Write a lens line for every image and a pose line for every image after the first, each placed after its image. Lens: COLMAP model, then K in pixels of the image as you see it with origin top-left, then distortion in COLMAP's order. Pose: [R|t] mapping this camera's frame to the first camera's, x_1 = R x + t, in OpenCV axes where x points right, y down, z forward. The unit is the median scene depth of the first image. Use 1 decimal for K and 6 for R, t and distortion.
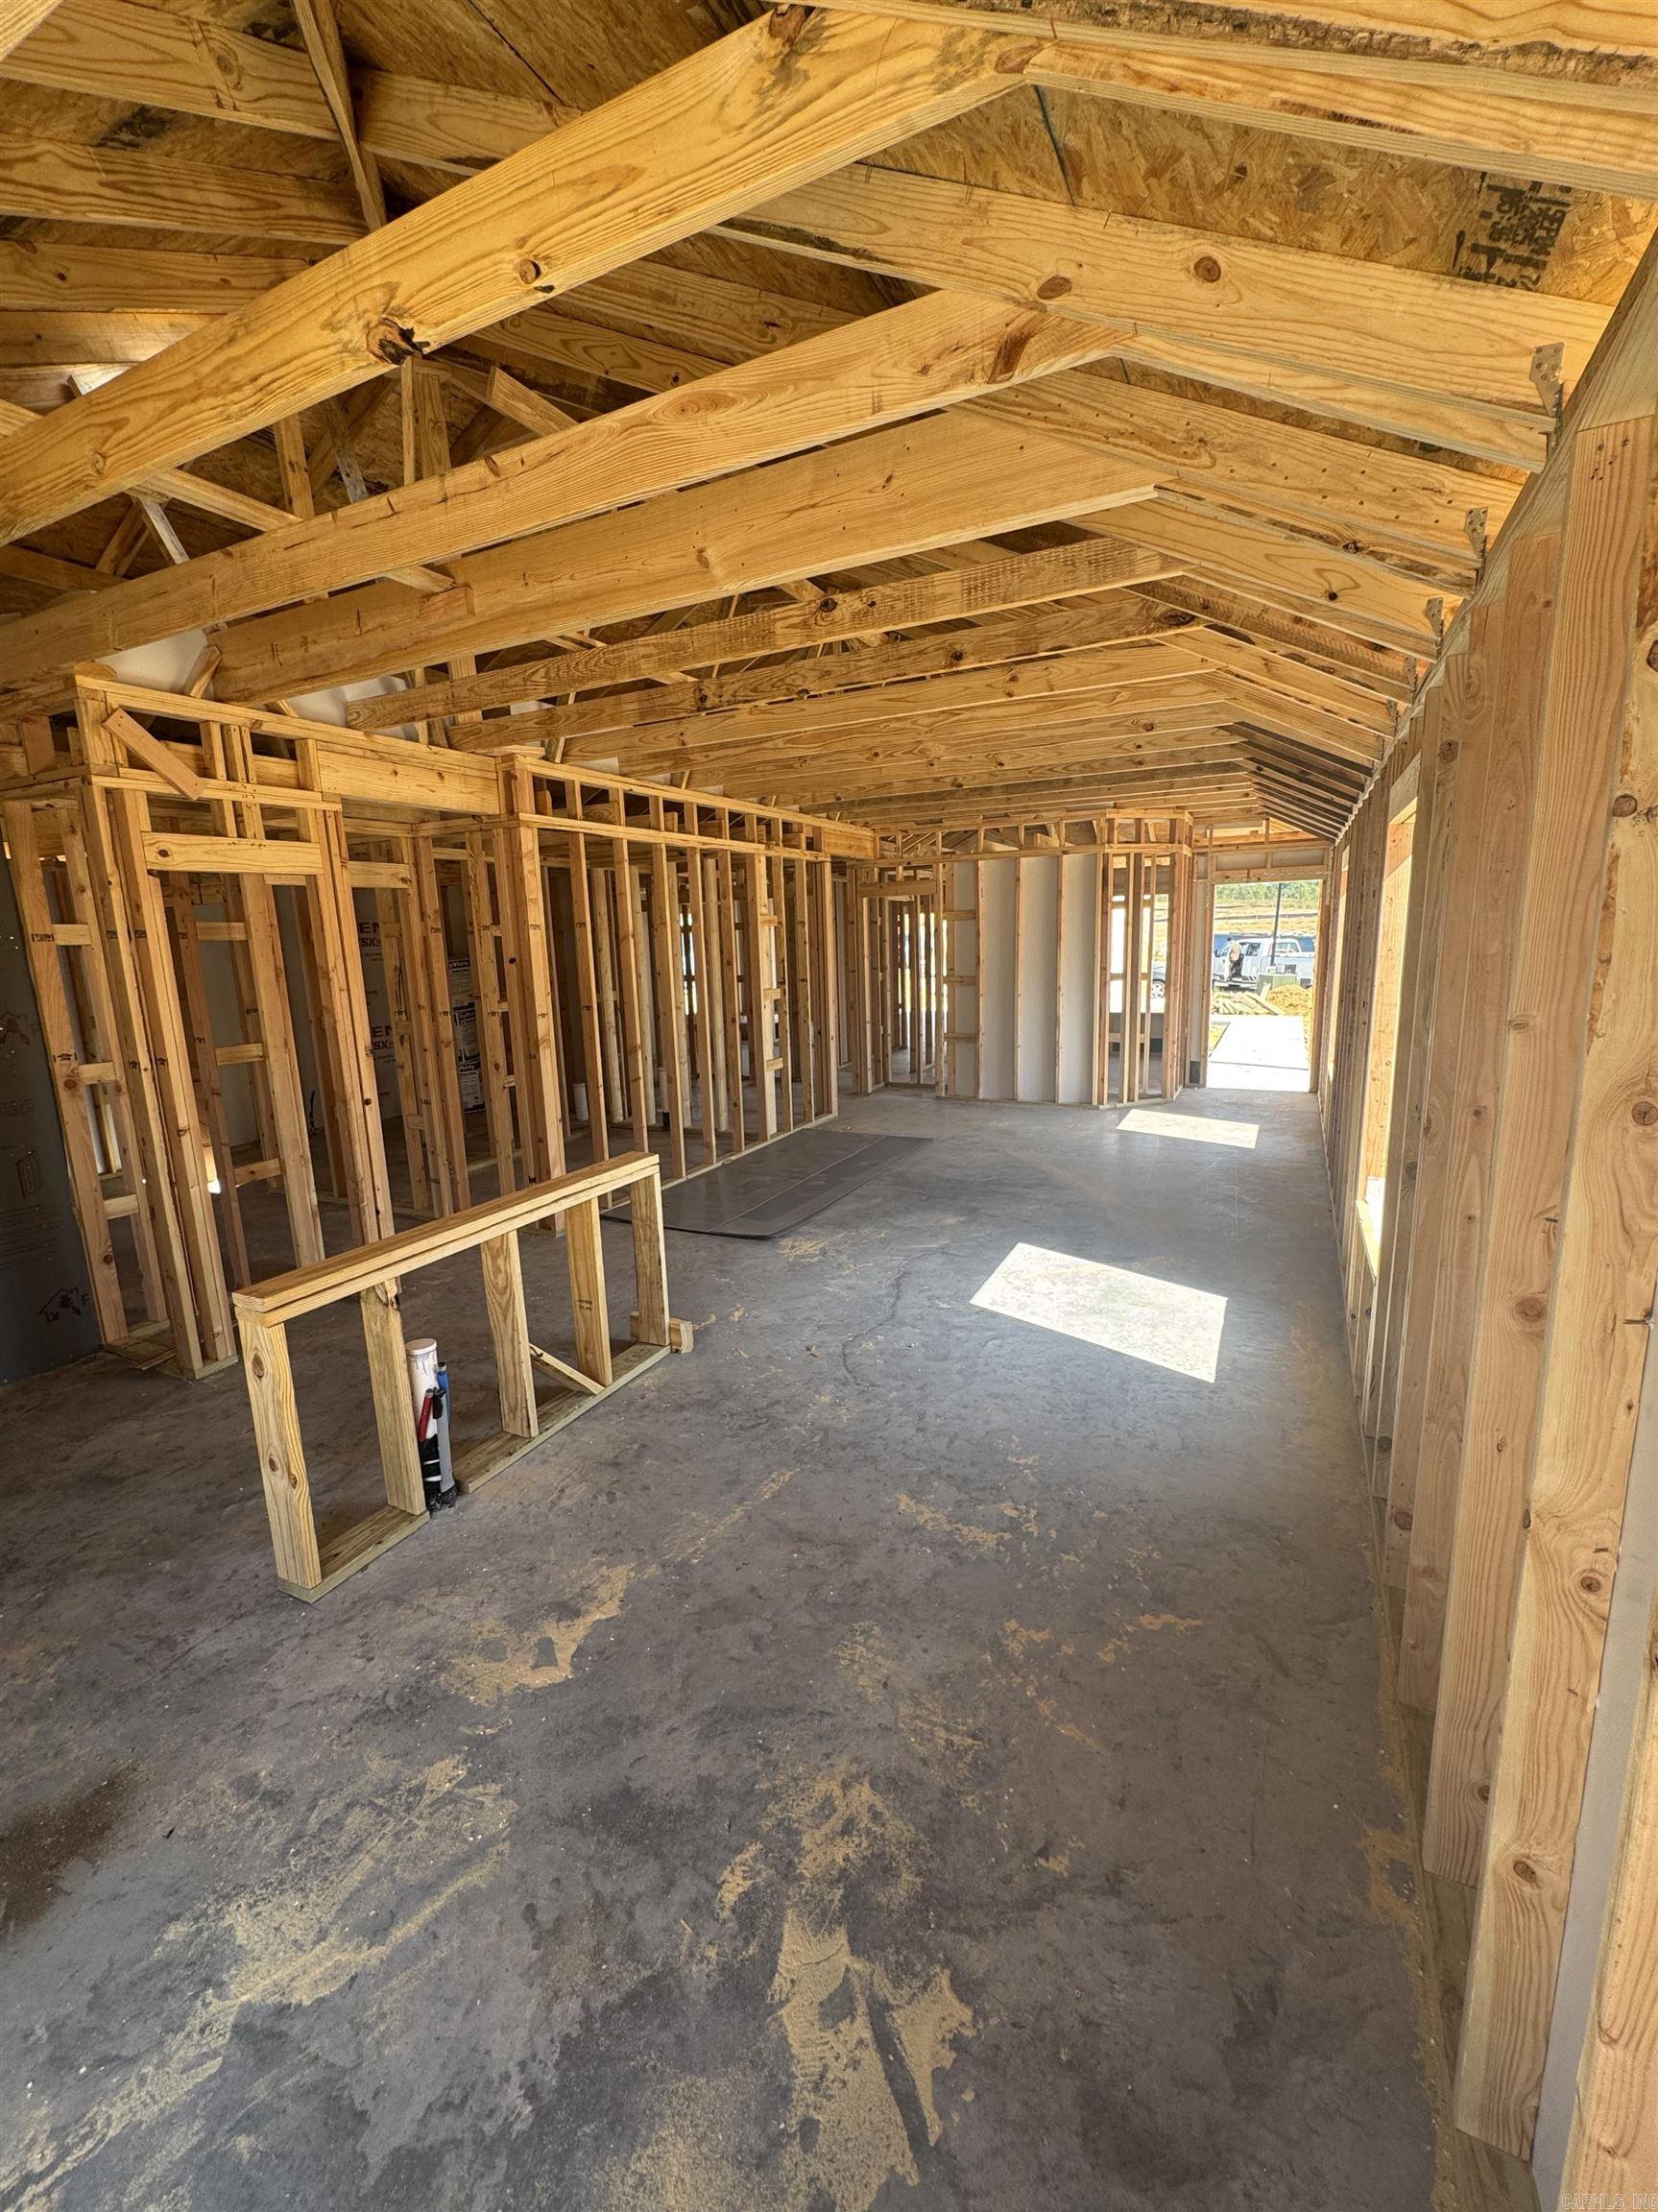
lens RADIAL K [[902.9, 0, 830.9], [0, 902.9, 1105.7], [0, 0, 1]] dist [-0.010671, 0.000108]
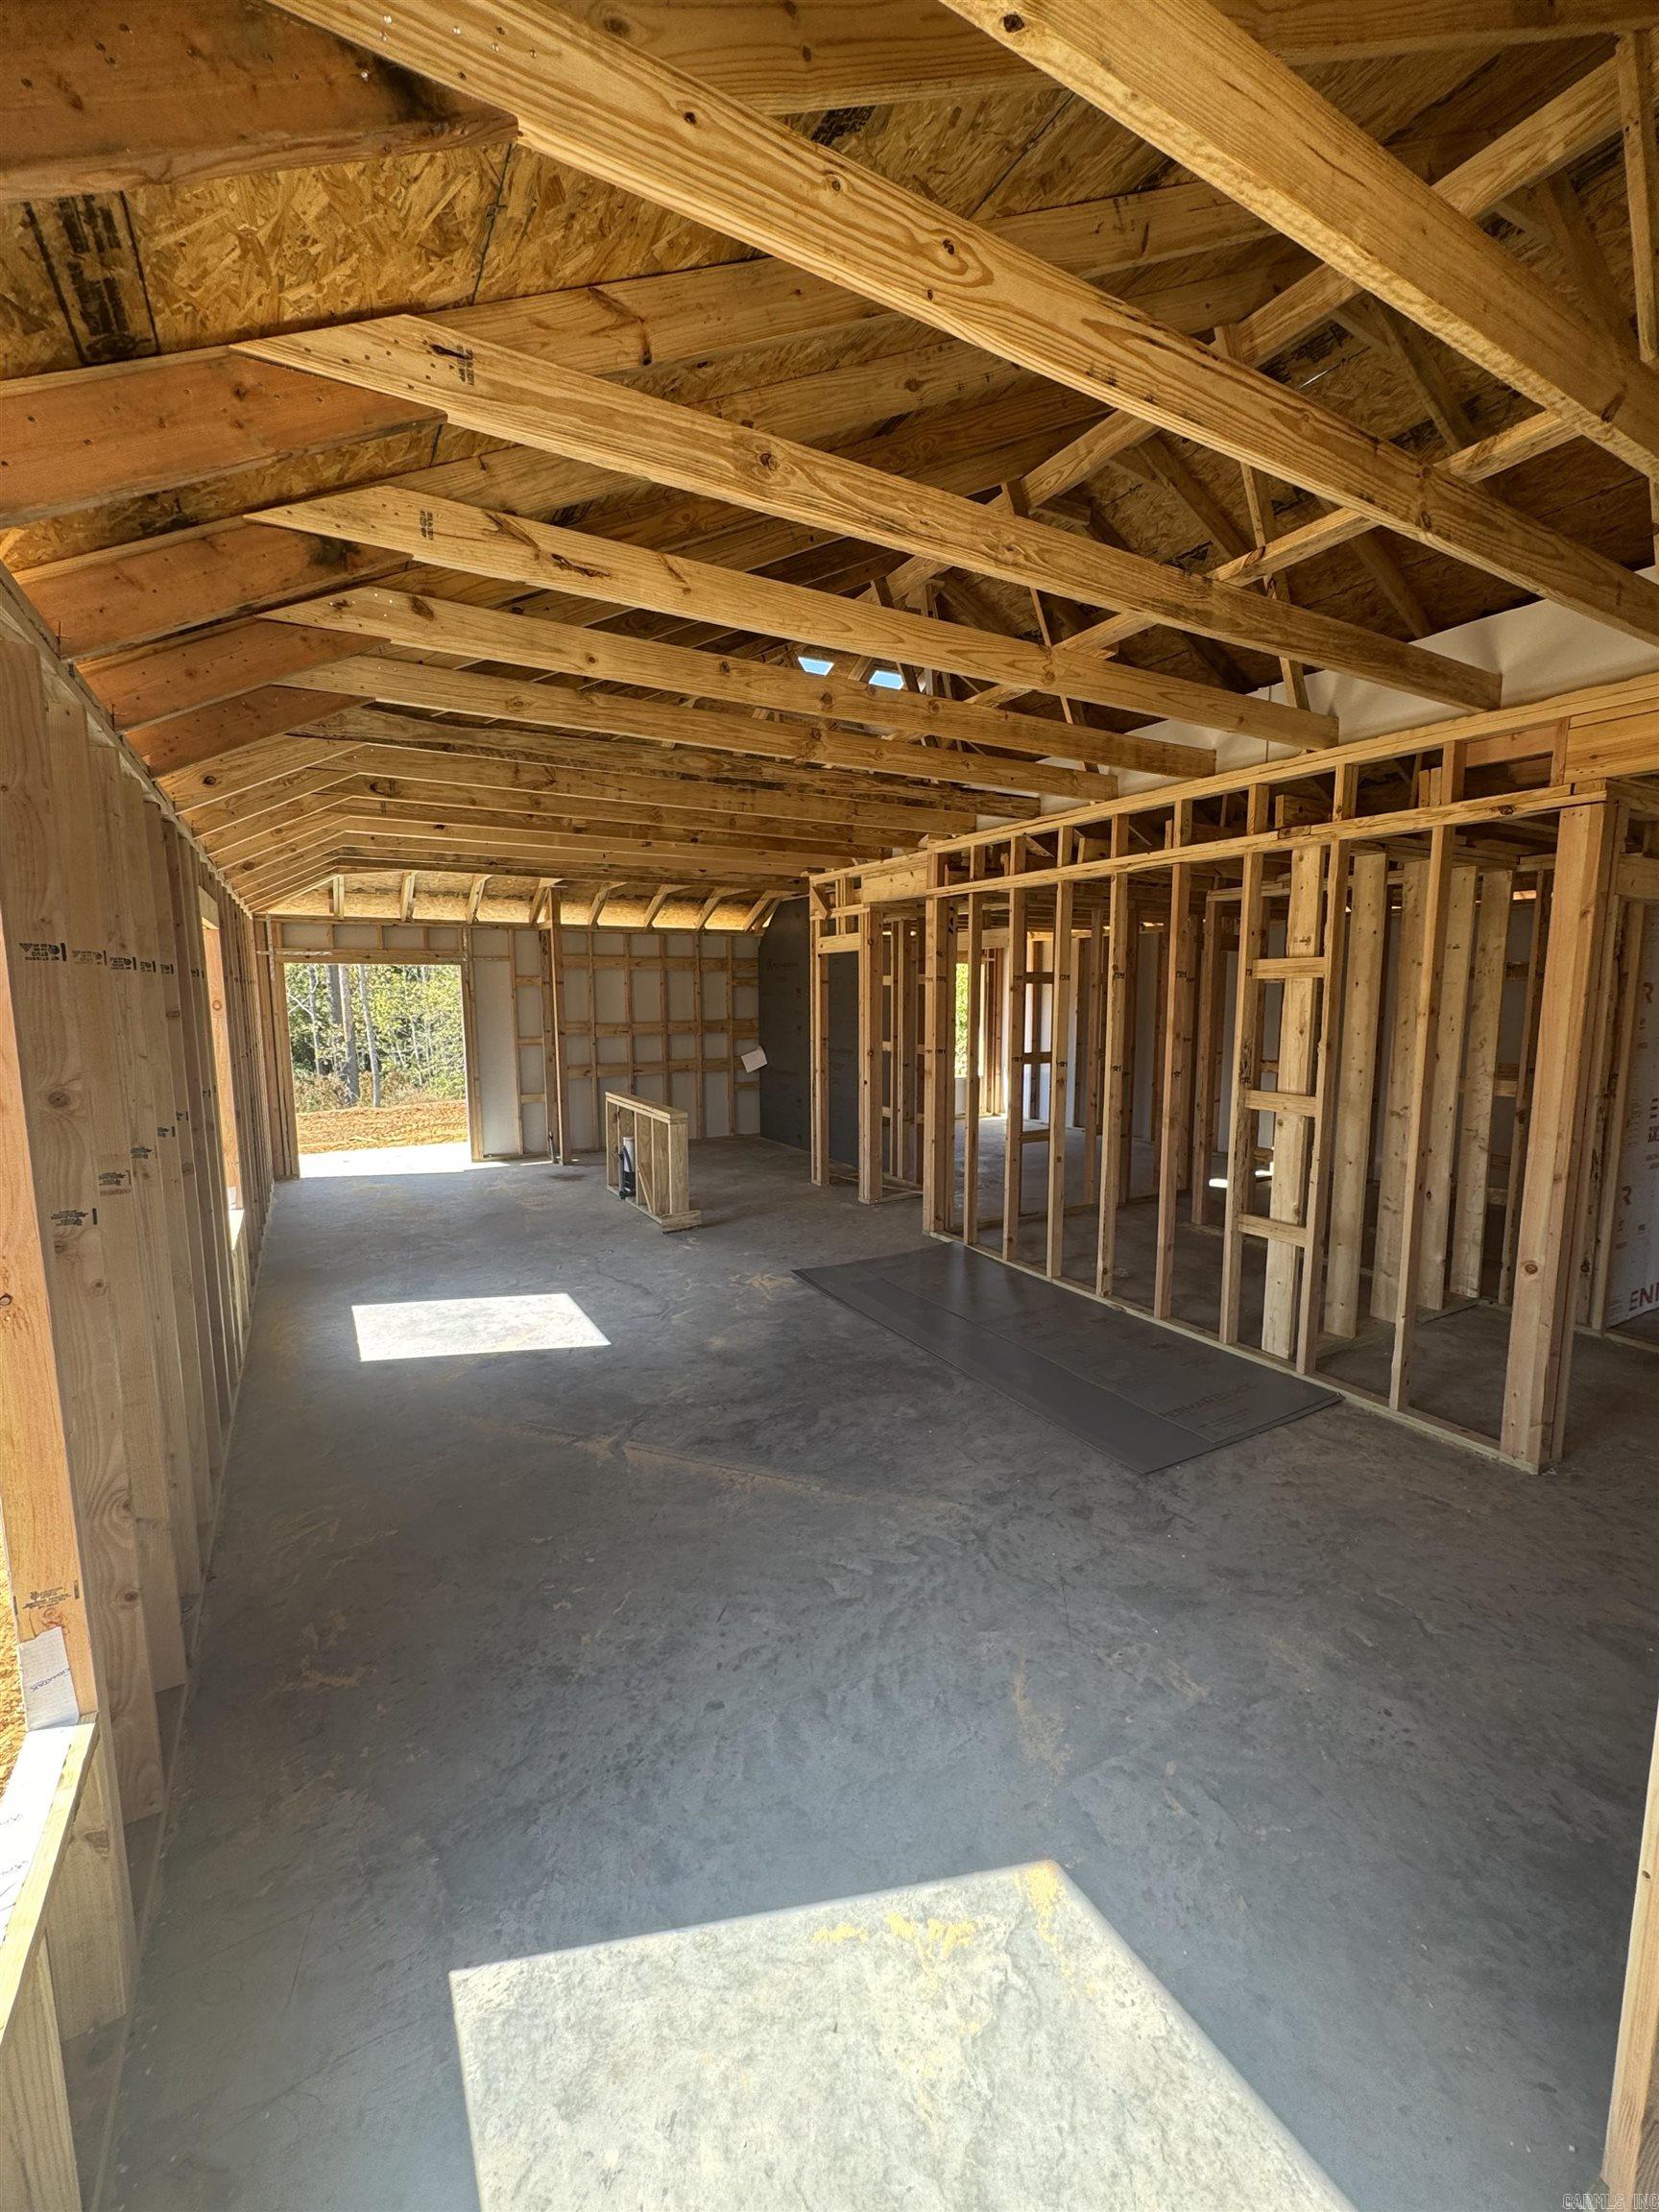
lens RADIAL K [[902.9, 0, 831.8], [0, 902.9, 1101.6], [0, 0, 1]] dist [-0.010671, 0.000108]
pose [[-0.550846, 0.135684, -0.823504, 0.821517], [-0.137401, 0.958491, 0.249832, -0.344600], [0.823219, 0.250769, -0.509337, 1.637647]]
